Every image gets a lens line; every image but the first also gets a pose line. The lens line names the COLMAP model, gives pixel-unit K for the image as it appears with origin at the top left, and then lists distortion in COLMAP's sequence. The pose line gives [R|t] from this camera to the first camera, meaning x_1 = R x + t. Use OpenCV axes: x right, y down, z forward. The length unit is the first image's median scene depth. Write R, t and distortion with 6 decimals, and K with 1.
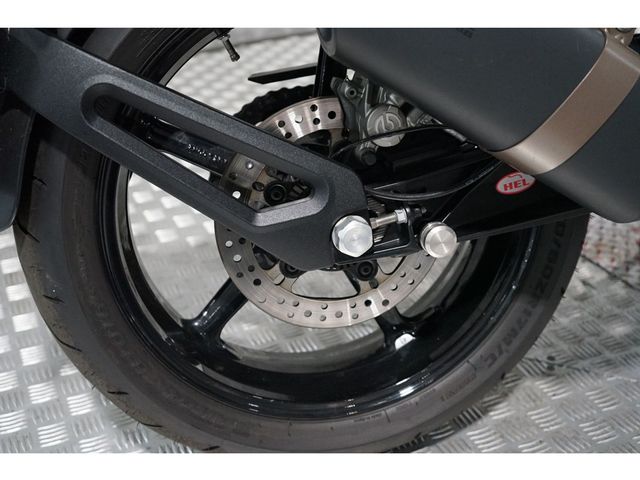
lens RADIAL K [[821.3, 0, 319.4], [0, 821.3, 239.7], [0, 0, 1]] dist [0.032556, 0.000000]
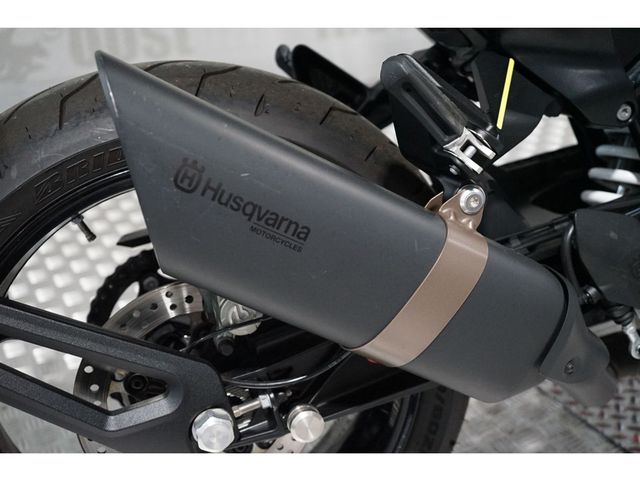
lens RADIAL K [[821.3, 0, 320.7], [0, 821.3, 240.2], [0, 0, 1]] dist [0.032556, 0.000000]
pose [[0.997943, -0.055761, 0.031618, 0.144744], [0.056559, 0.998088, -0.024923, -0.190810], [-0.030167, 0.026660, 0.999189, 0.028211]]
